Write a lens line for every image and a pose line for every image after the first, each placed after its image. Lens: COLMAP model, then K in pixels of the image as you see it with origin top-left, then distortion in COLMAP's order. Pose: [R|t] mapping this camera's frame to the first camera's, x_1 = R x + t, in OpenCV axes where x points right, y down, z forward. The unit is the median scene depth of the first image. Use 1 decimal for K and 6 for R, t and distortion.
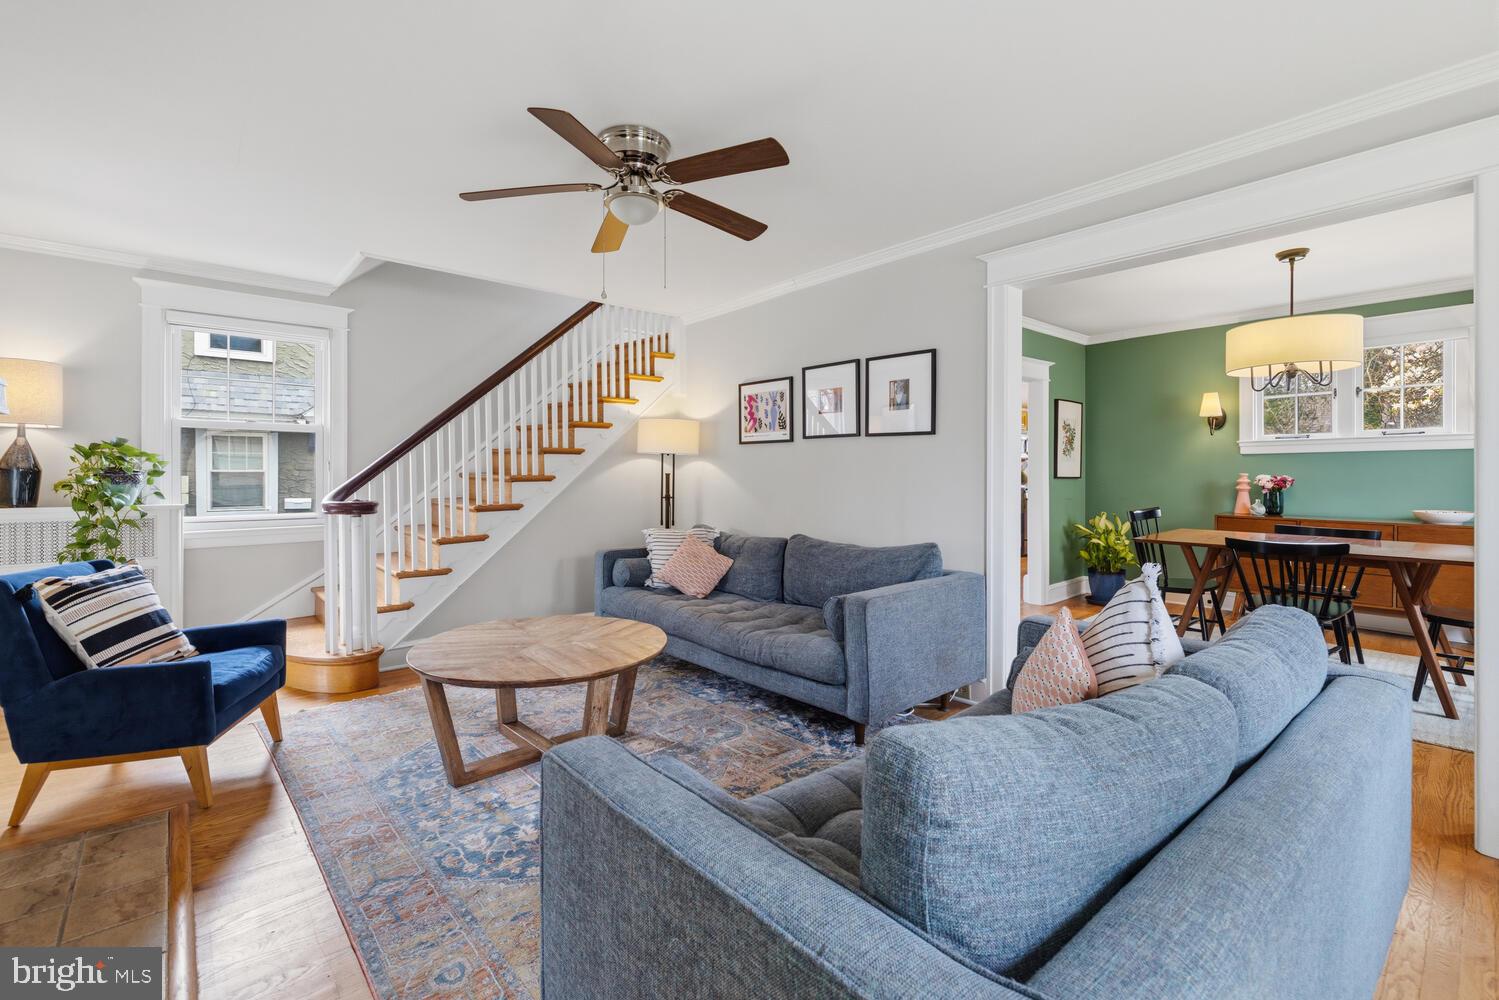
lens RADIAL K [[679.7, 0, 726.7], [0, 679.7, 473.5], [0, 0, 1]] dist [0.013943, 0.000619]
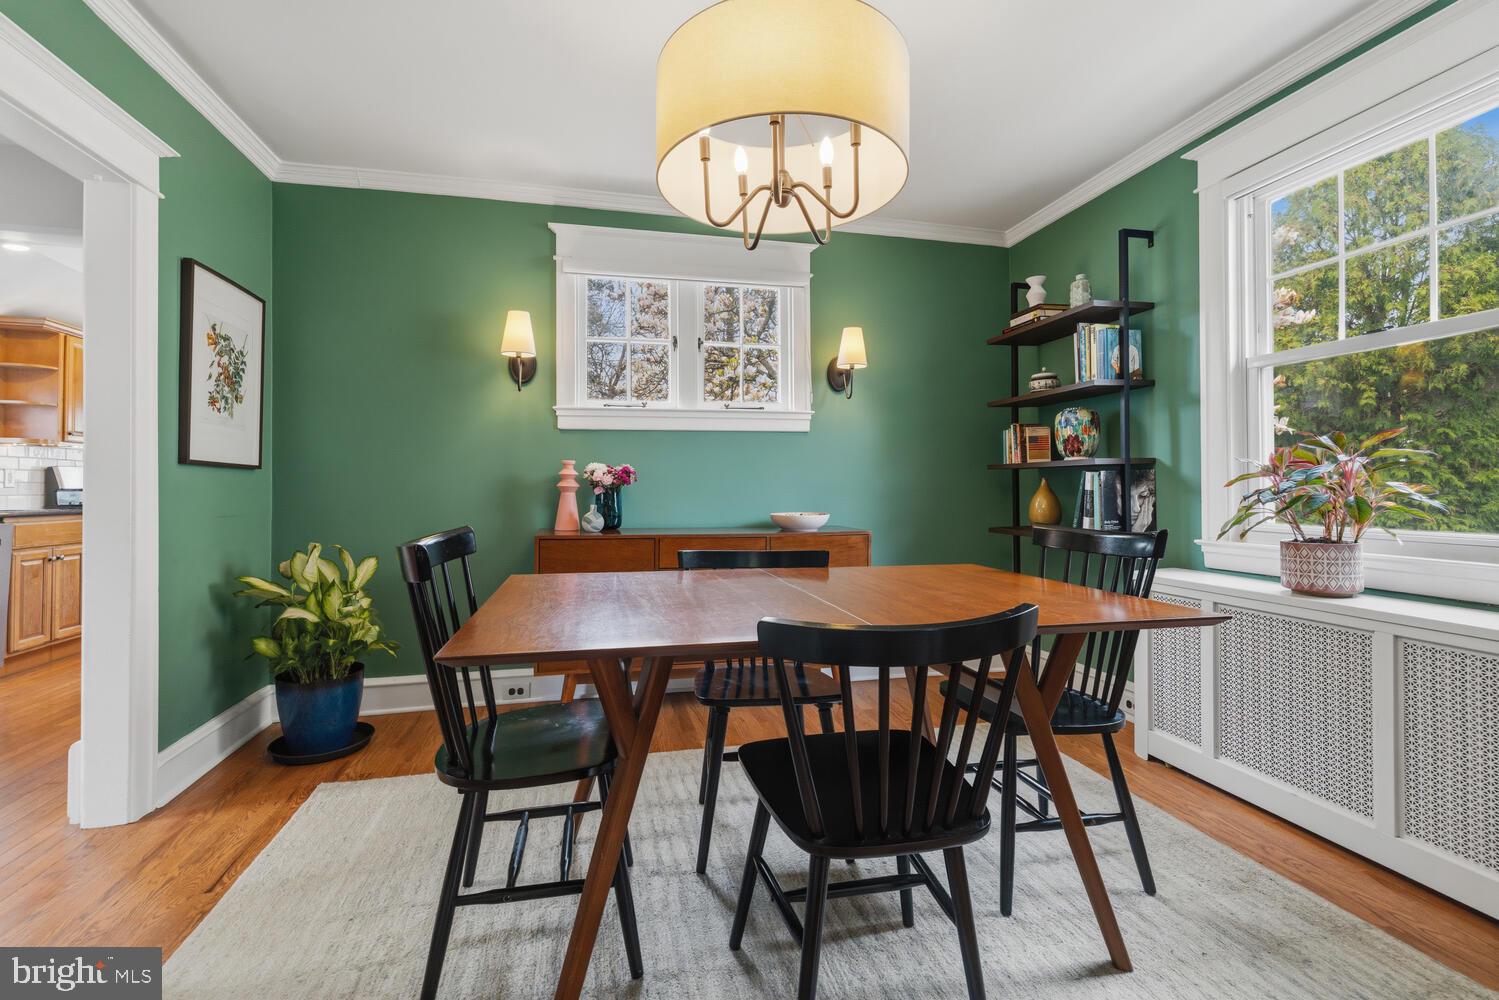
lens RADIAL K [[679.7, 0, 753.8], [0, 679.7, 487.7], [0, 0, 1]] dist [0.013943, 0.000619]
pose [[0.470490, 0.004362, 0.882395, 0.312139], [0.004404, 0.999964, -0.007291, 0.026381], [-0.882394, 0.007317, 0.470453, 0.571568]]
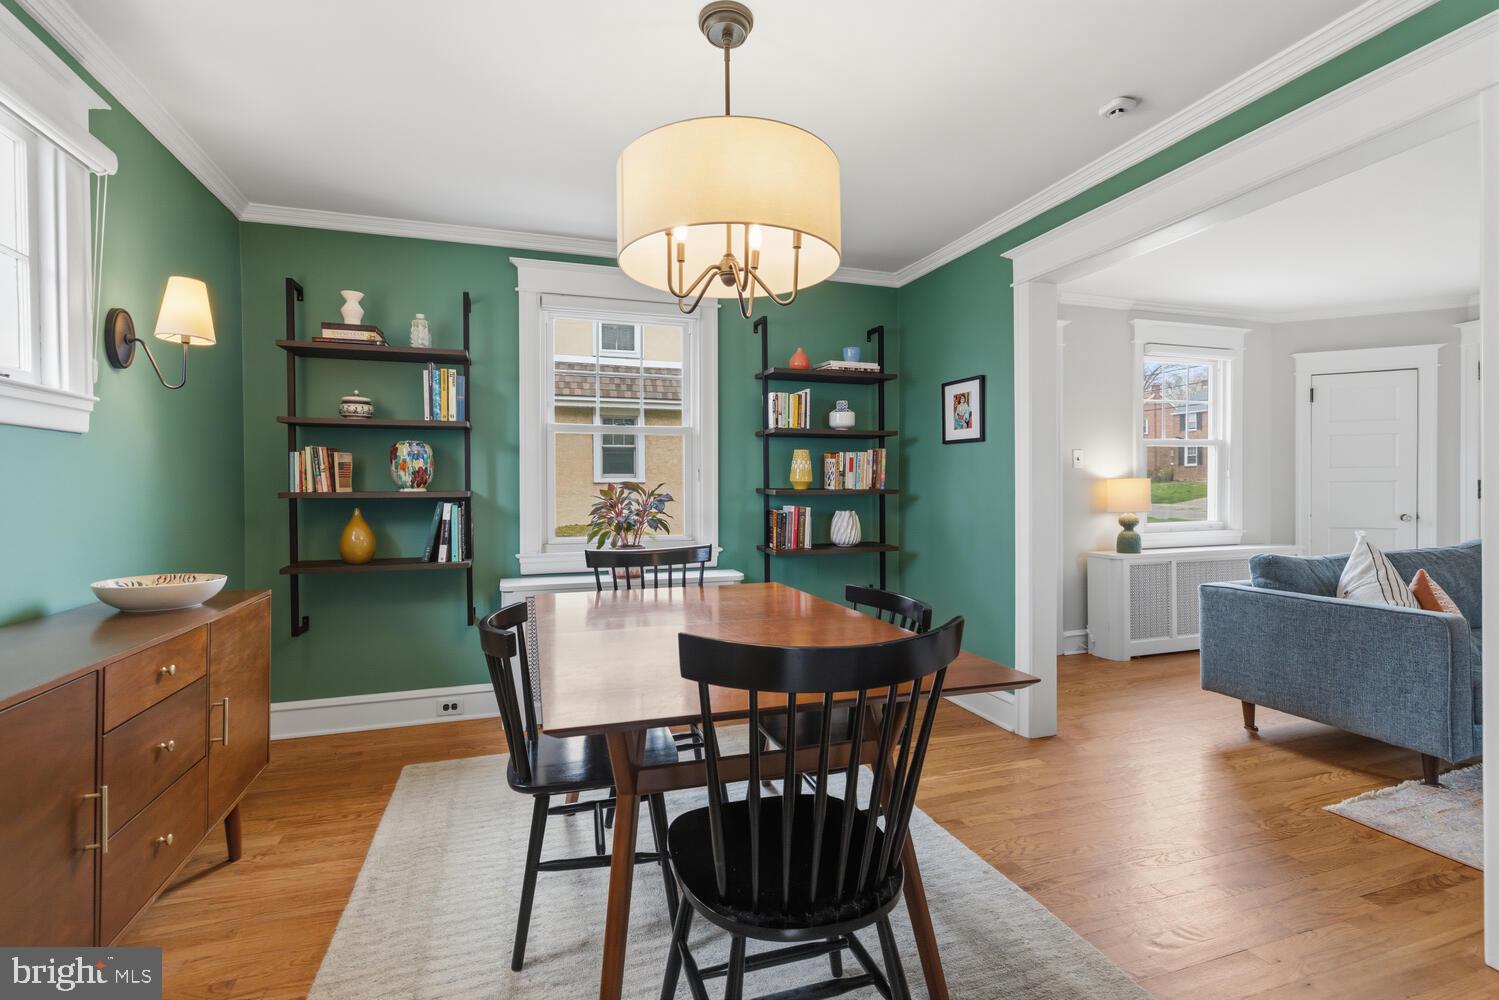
lens RADIAL K [[679.7, 0, 749.3], [0, 679.7, 494.0], [0, 0, 1]] dist [0.013943, 0.000619]
pose [[-0.924592, 0.006438, 0.380903, 0.437063], [0.010105, 0.999920, 0.007629, 0.003444], [-0.380824, 0.010903, -0.924583, 0.999708]]
